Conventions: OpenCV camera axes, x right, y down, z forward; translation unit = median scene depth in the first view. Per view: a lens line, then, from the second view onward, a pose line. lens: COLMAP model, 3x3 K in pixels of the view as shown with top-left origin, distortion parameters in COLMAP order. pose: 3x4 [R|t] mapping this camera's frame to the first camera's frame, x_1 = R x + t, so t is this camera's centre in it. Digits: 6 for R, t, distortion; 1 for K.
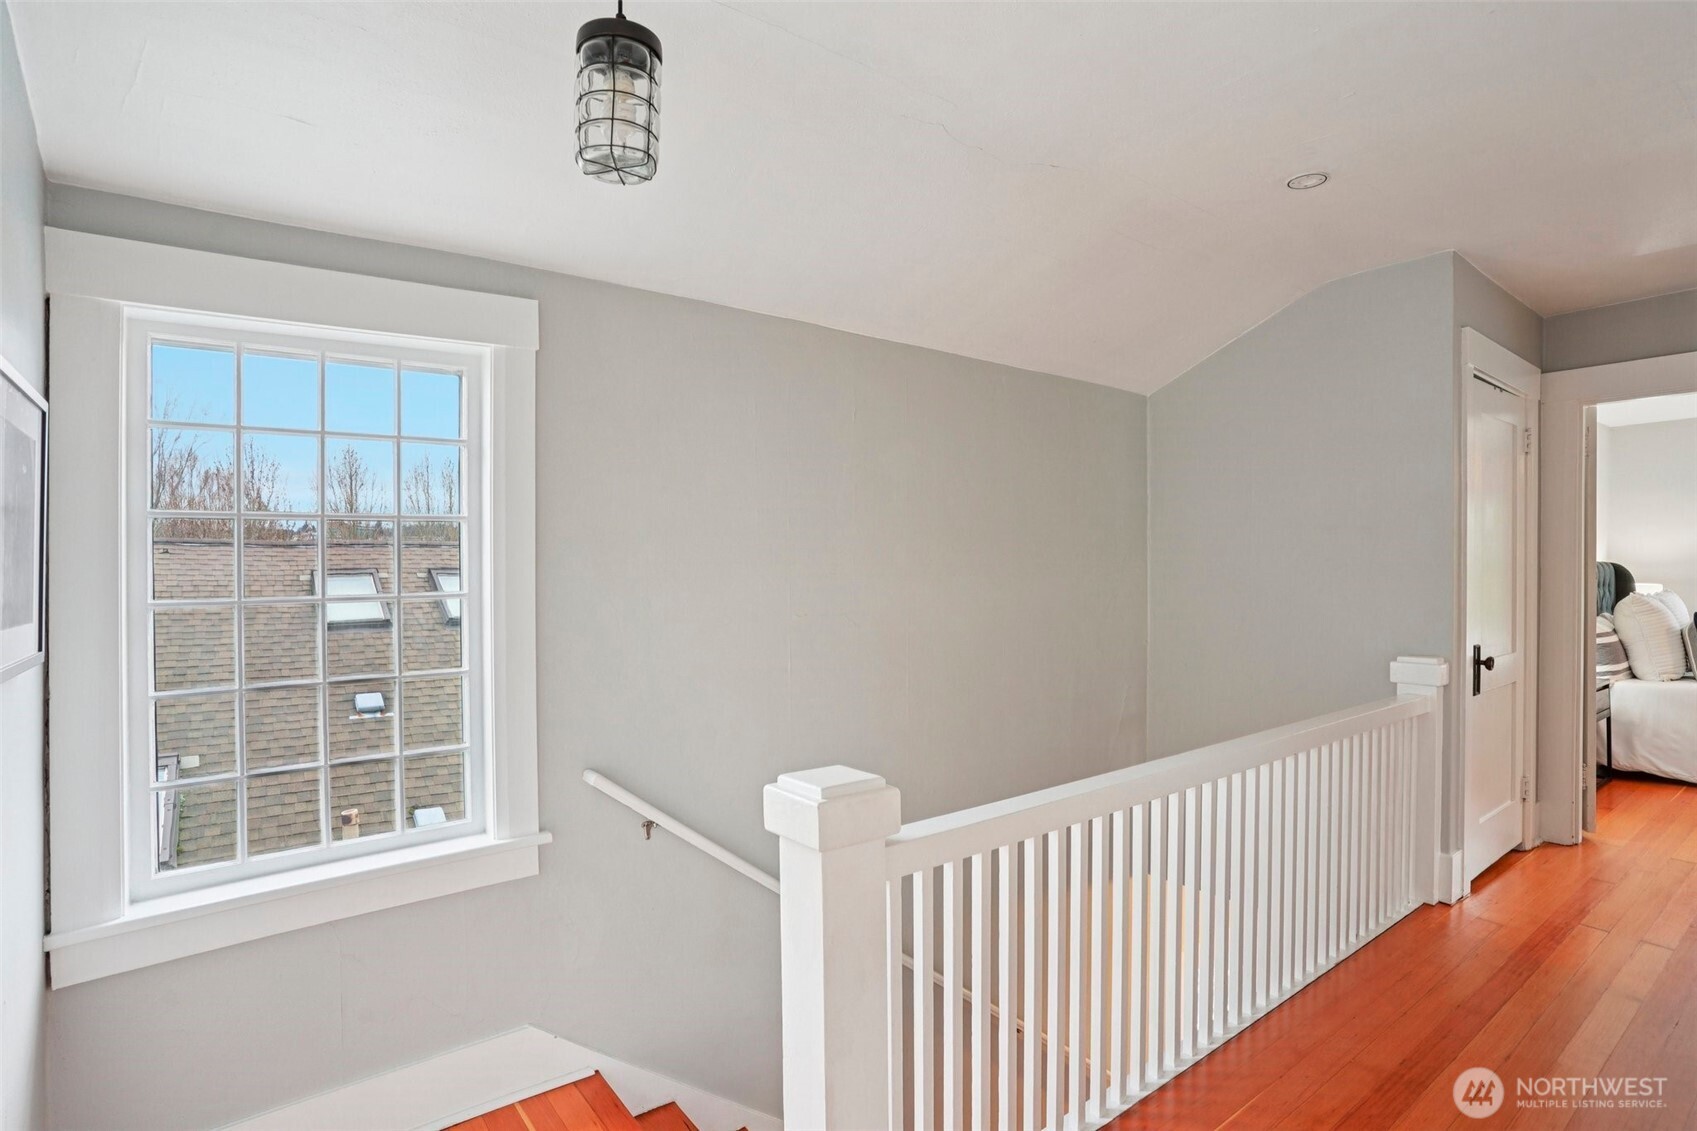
lens RADIAL K [[831.1, 0, 848.5], [0, 831.1, 565.5], [0, 0, 1]] dist [0.001303, -0.000618]
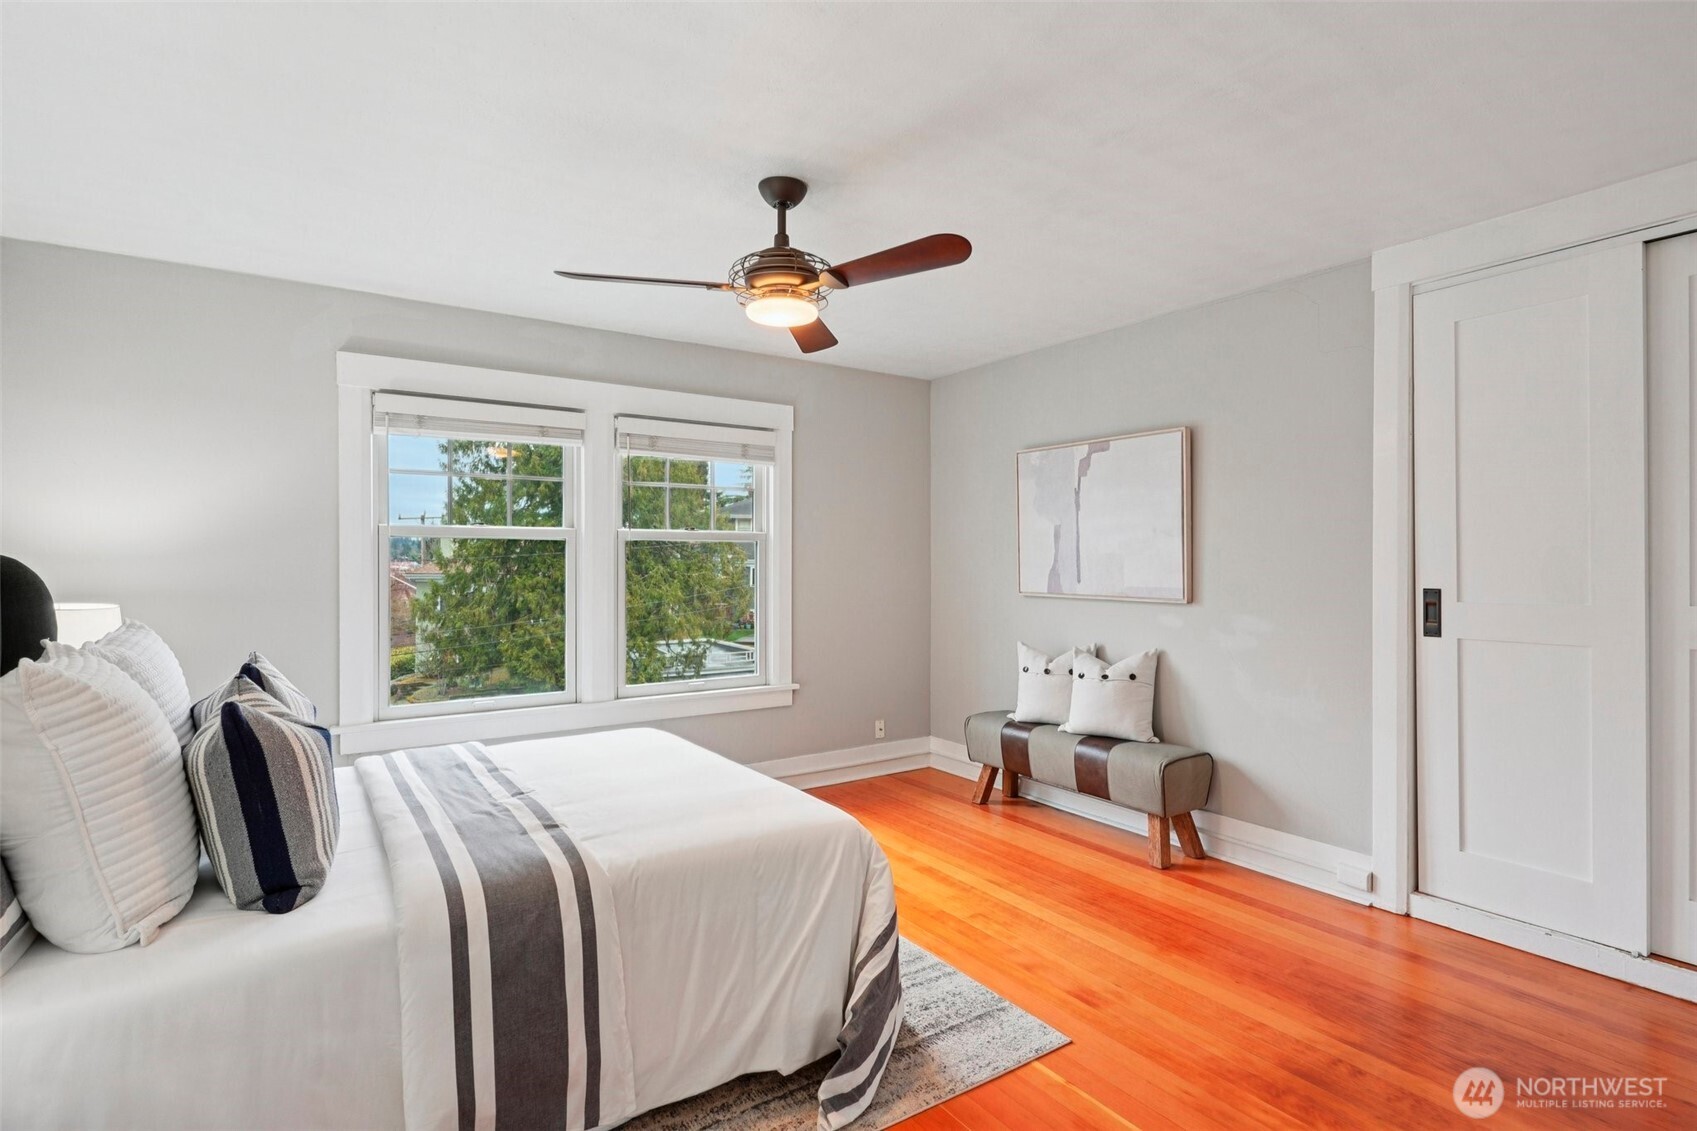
lens RADIAL K [[831.1, 0, 848.5], [0, 831.1, 565.5], [0, 0, 1]] dist [0.001303, -0.000618]
pose [[0.064536, -0.009375, 0.997871, 0.656338], [0.007487, 0.999932, 0.008910, 0.002031], [-0.997887, 0.006896, 0.064602, 0.679866]]
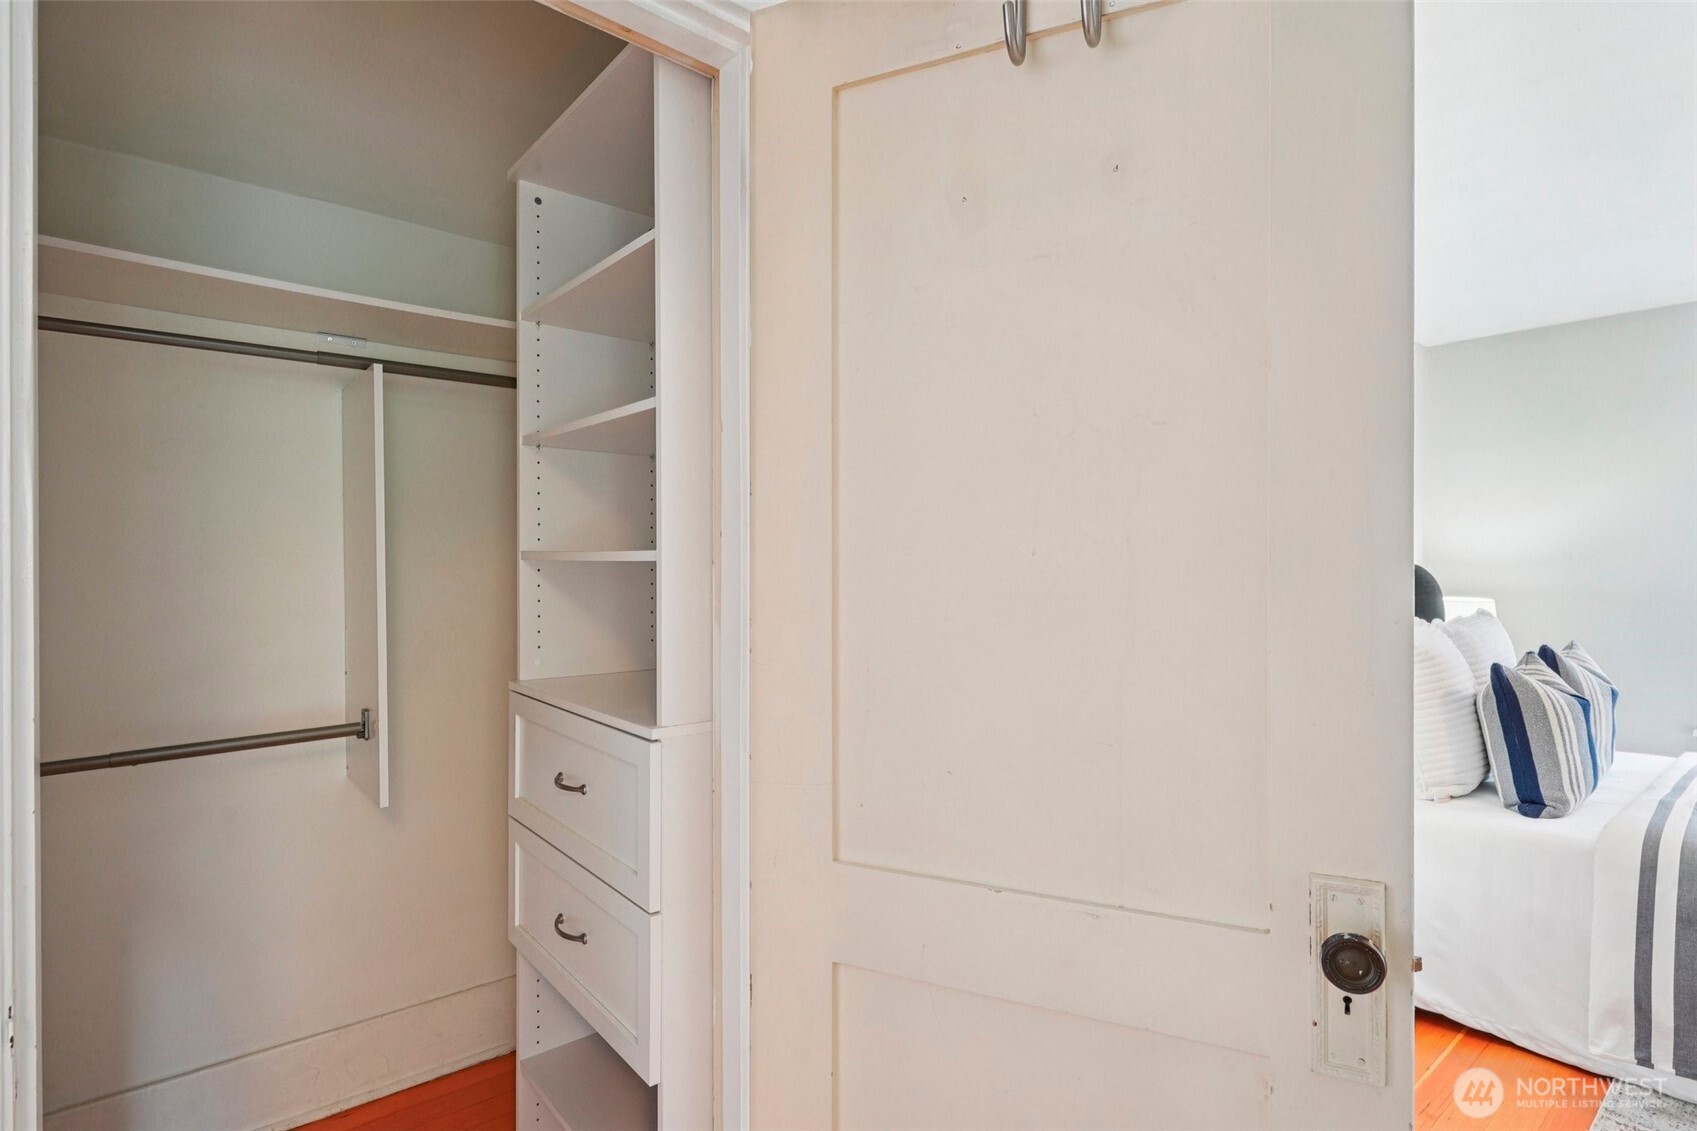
lens RADIAL K [[862.3, 0, 818.7], [0, 862.3, 569.5], [0, 0, 1]] dist [-0.001018, -0.000994]
pose [[0.999803, 0.002101, 0.019748, 0.568397], [-0.002081, 0.999997, -0.001035, 0.003326], [-0.019750, 0.000994, 0.999804, 0.466746]]
